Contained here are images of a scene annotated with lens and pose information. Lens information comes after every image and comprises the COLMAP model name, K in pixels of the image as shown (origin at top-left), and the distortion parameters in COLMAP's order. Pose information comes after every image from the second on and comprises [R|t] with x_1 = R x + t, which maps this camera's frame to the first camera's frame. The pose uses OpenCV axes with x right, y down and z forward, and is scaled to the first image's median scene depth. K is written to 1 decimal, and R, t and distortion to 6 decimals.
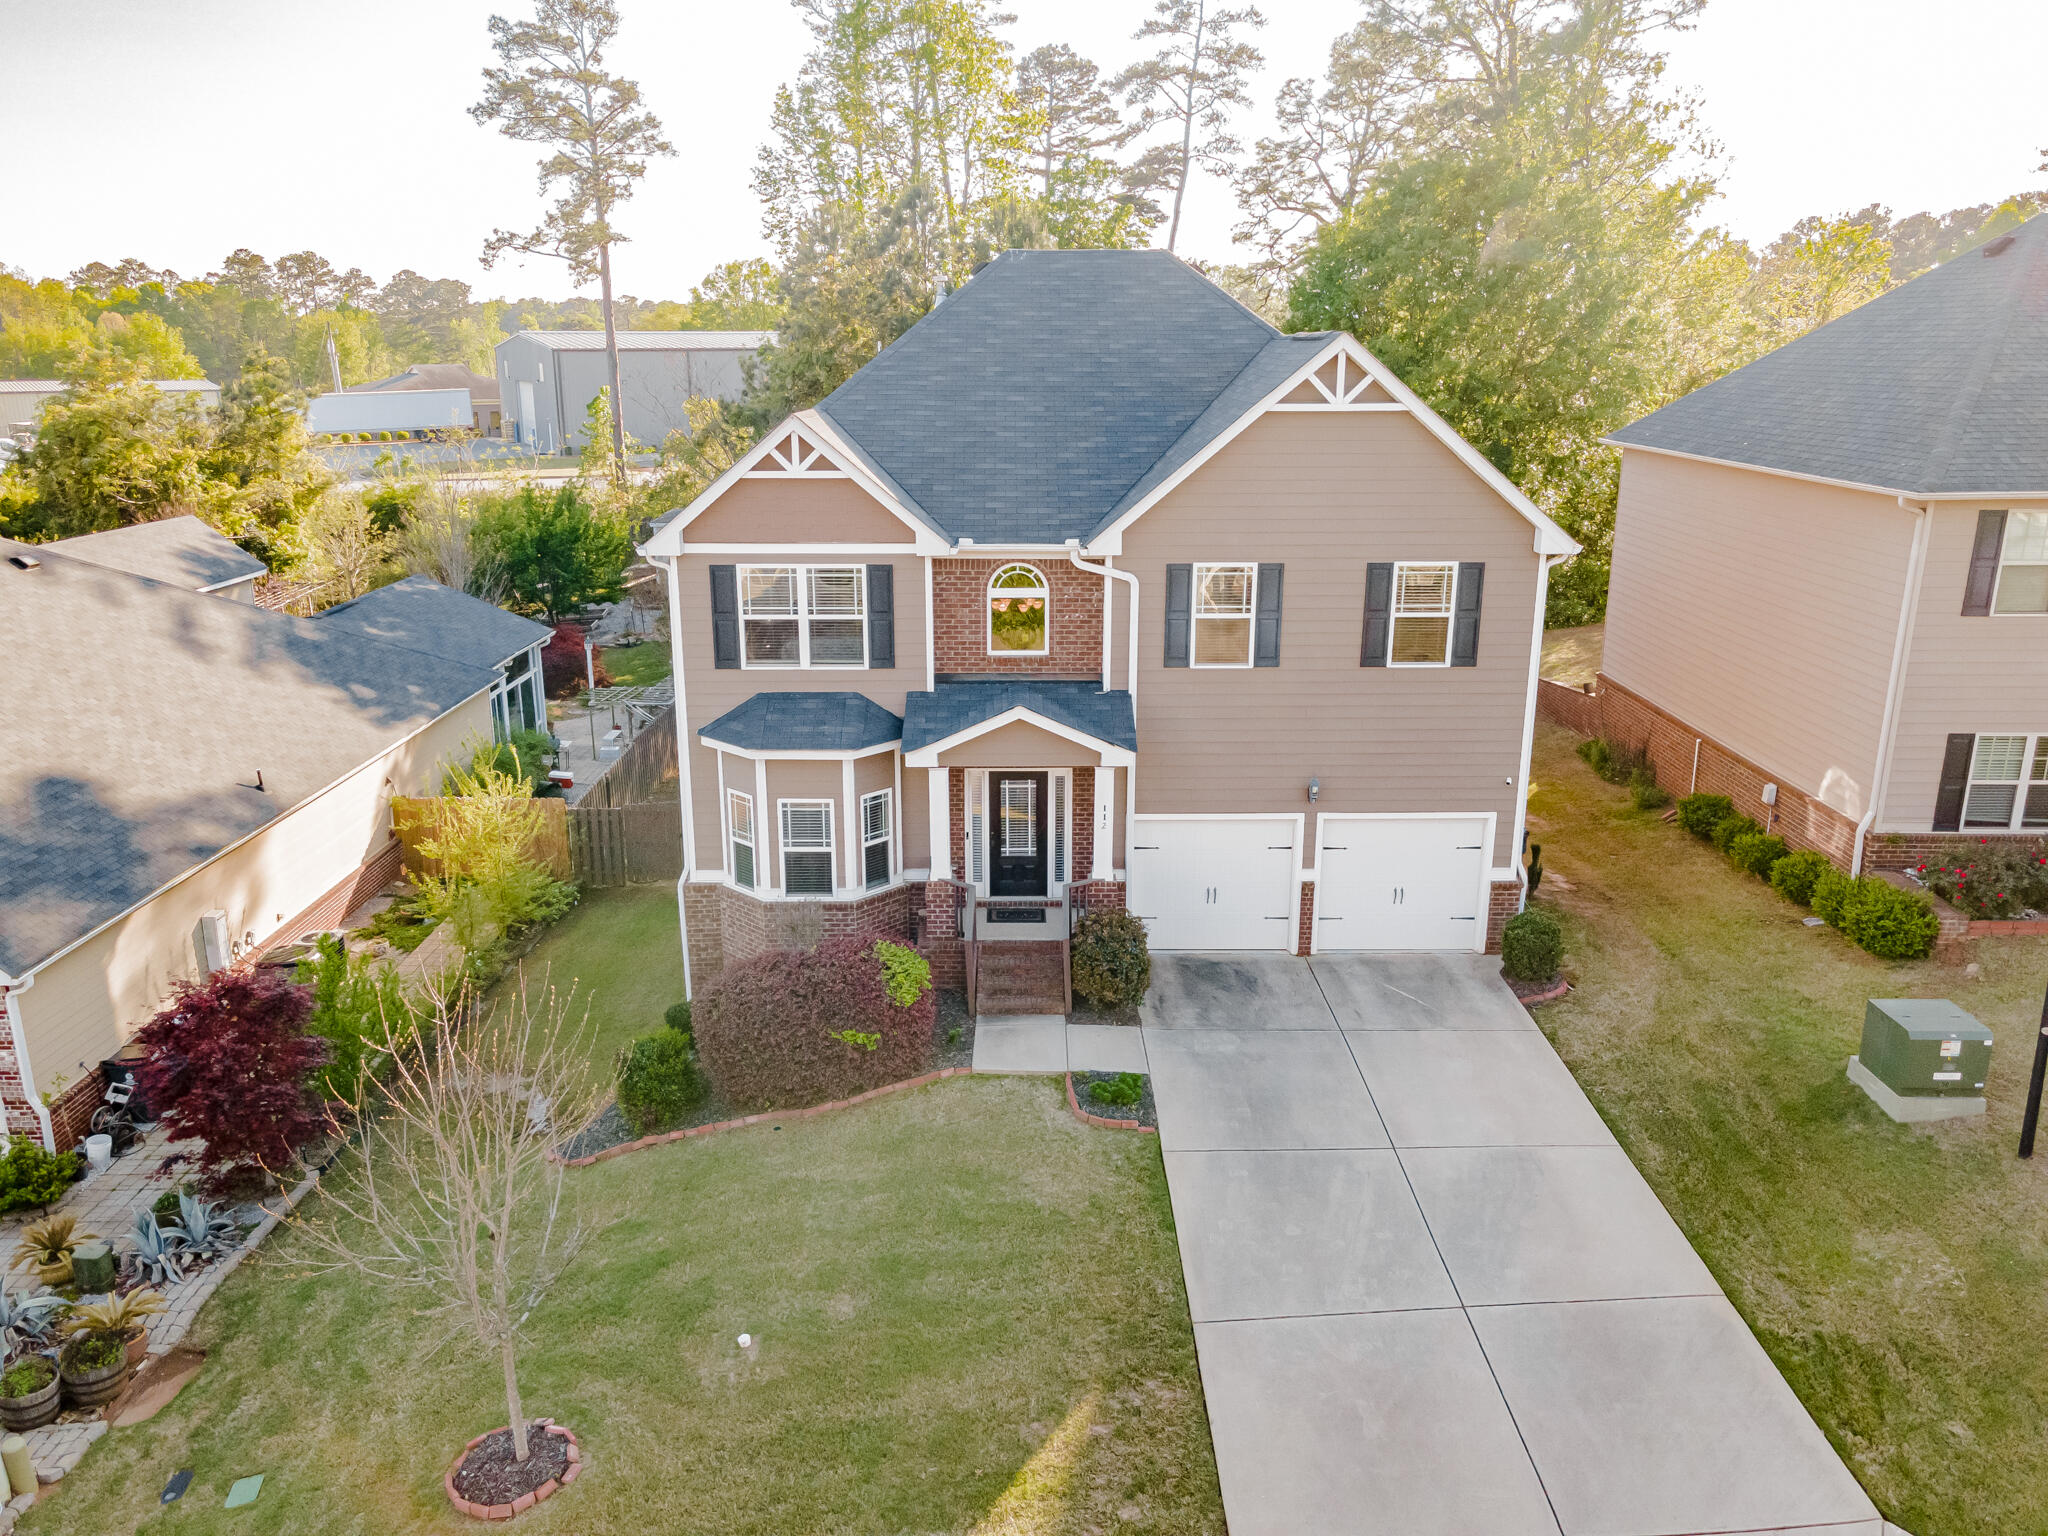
lens RADIAL K [[1494.2, 0, 1024.0], [0, 1494.2, 768.0], [0, 0, 1]] dist [0.021166, 0.005595]
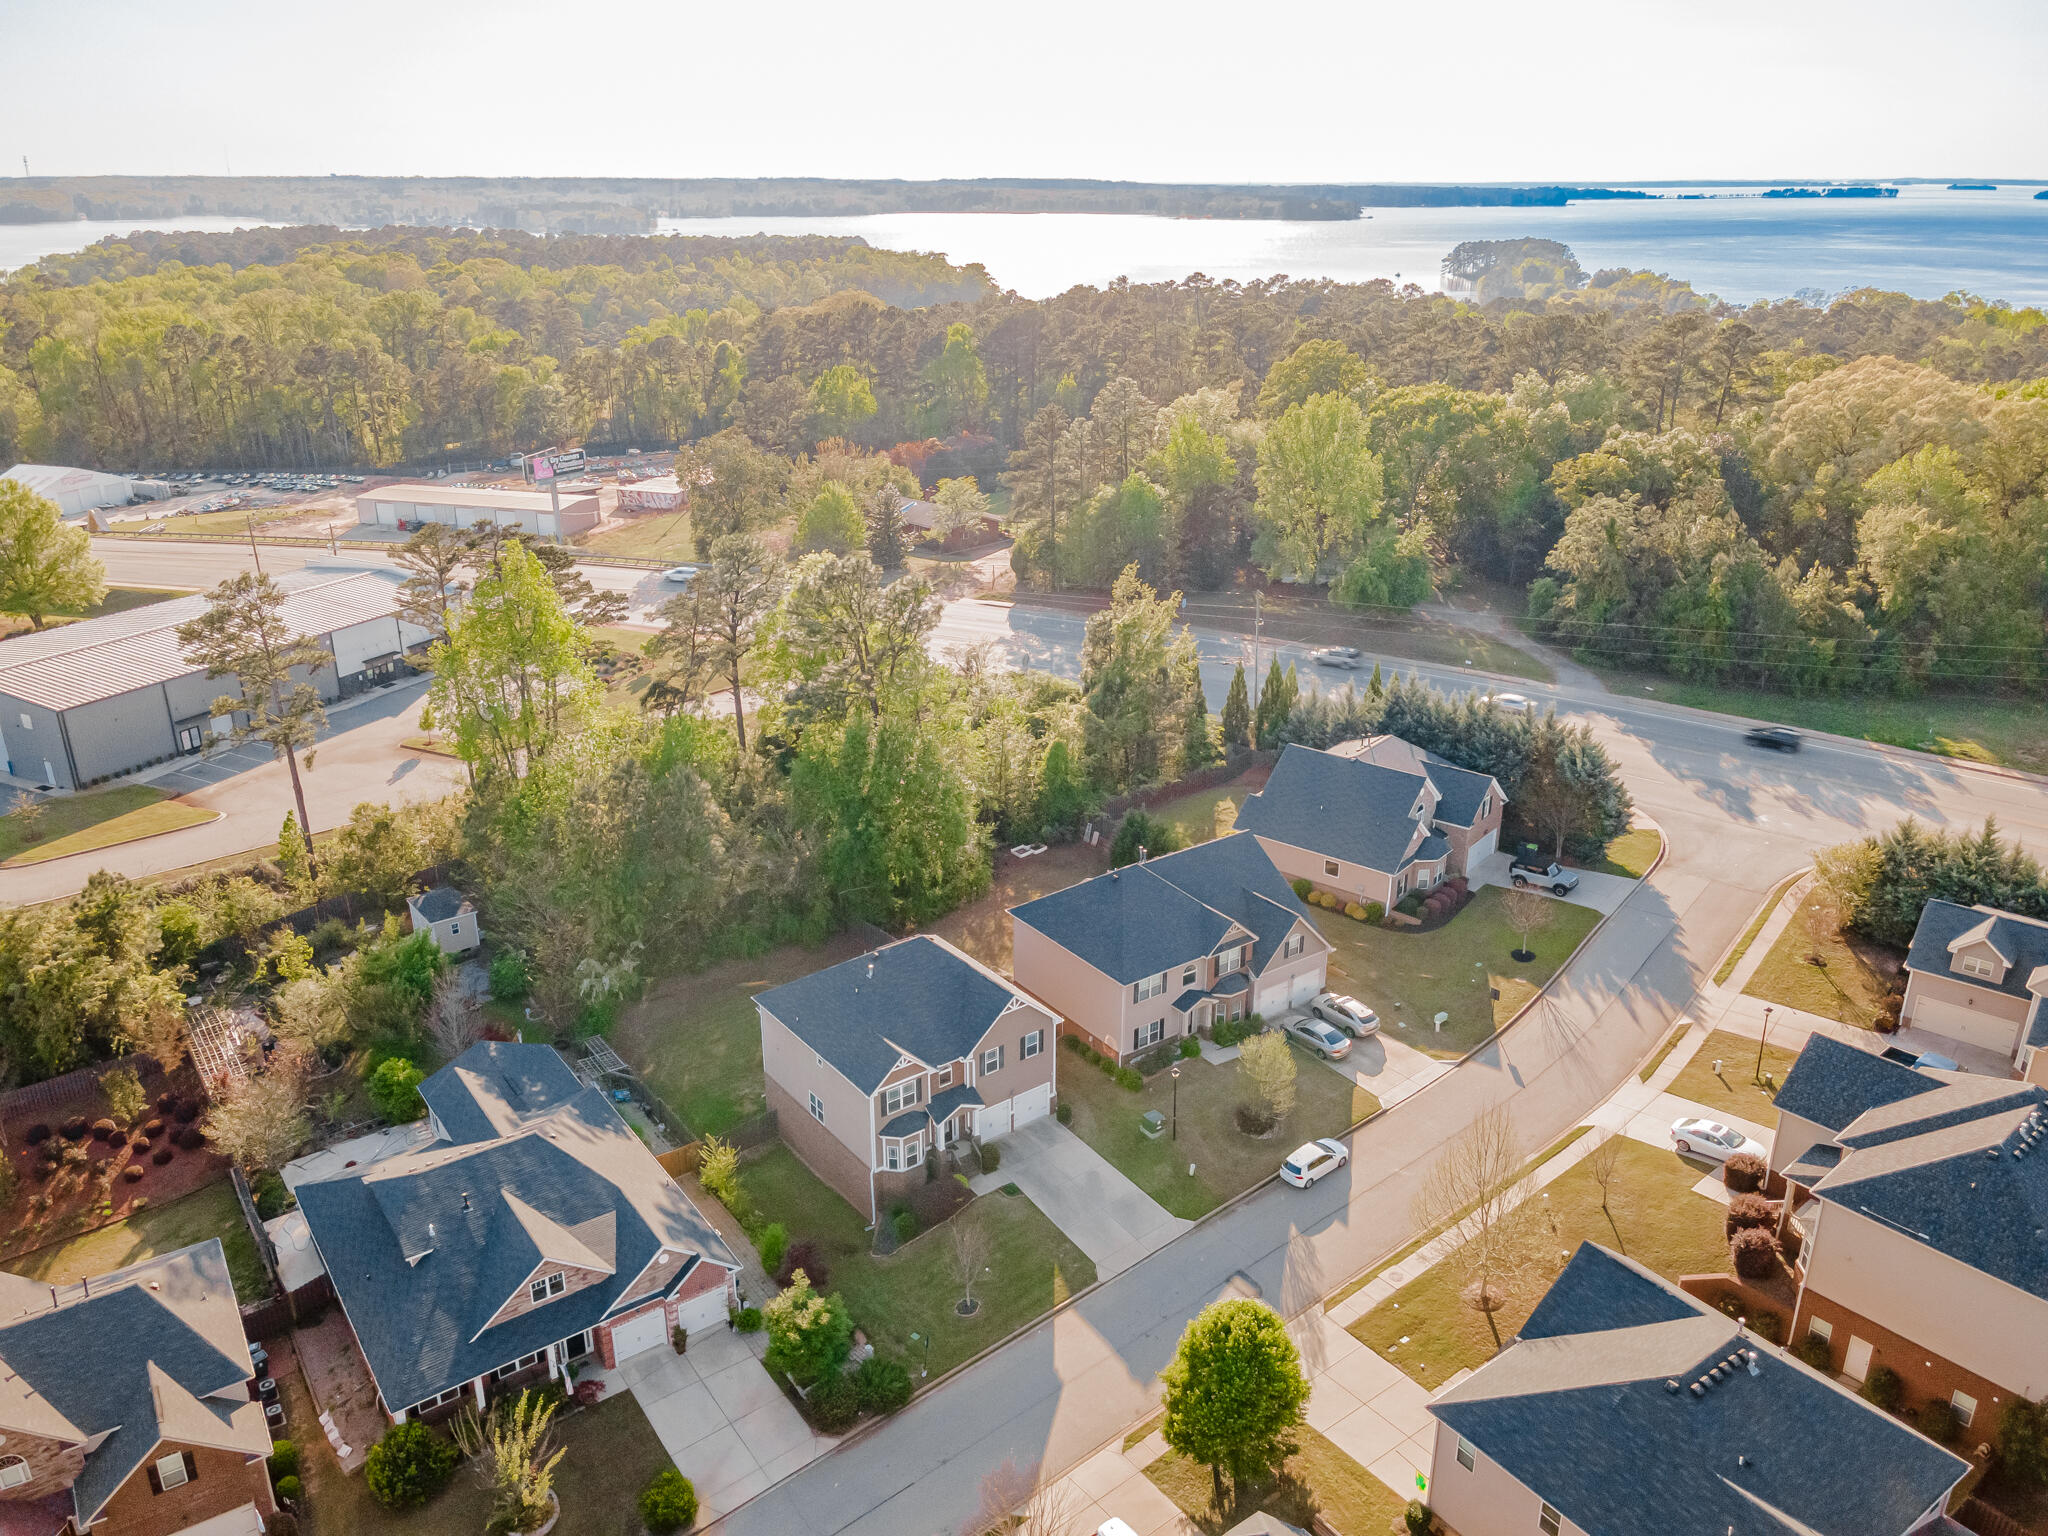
lens RADIAL K [[1494.2, 0, 1024.0], [0, 1494.2, 768.0], [0, 0, 1]] dist [0.021166, 0.005595]
pose [[0.807053, -0.209632, 0.552014, -1.796381], [0.160918, 0.977557, 0.135971, -1.368492], [-0.568129, -0.020907, 0.822674, -2.252631]]
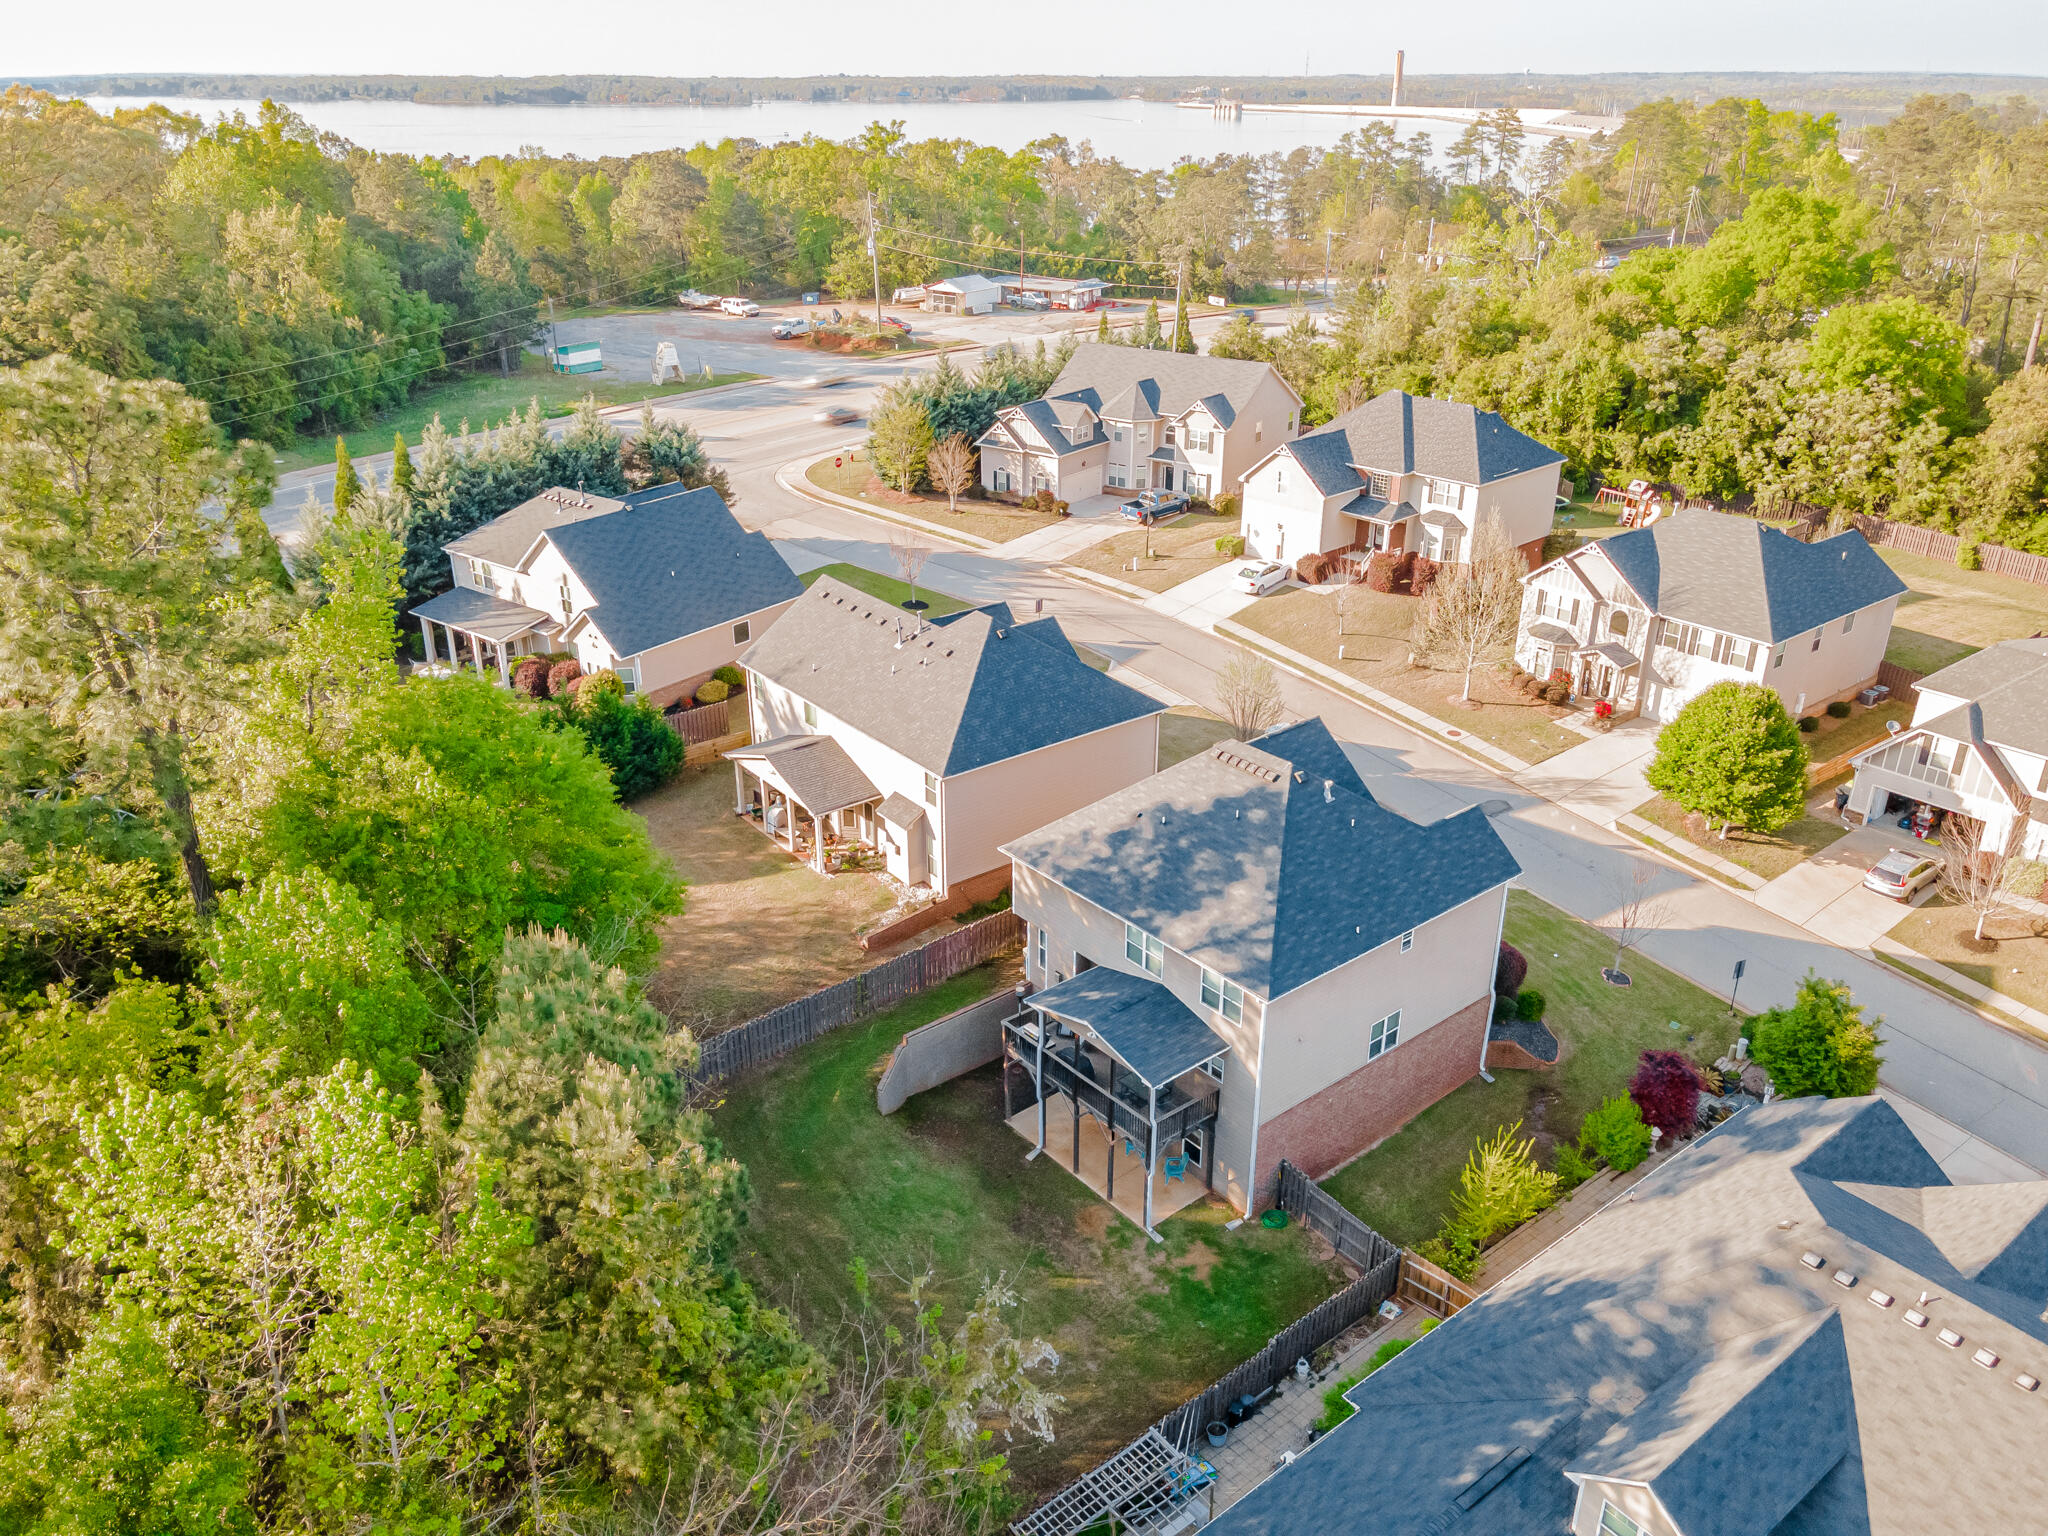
lens RADIAL K [[1494.2, 0, 1024.0], [0, 1494.2, 768.0], [0, 0, 1]] dist [0.021166, 0.005595]
pose [[-0.623657, -0.320031, 0.713185, -1.341841], [0.217884, 0.805028, 0.551776, -1.728732], [-0.750719, 0.499511, -0.432332, 2.539325]]
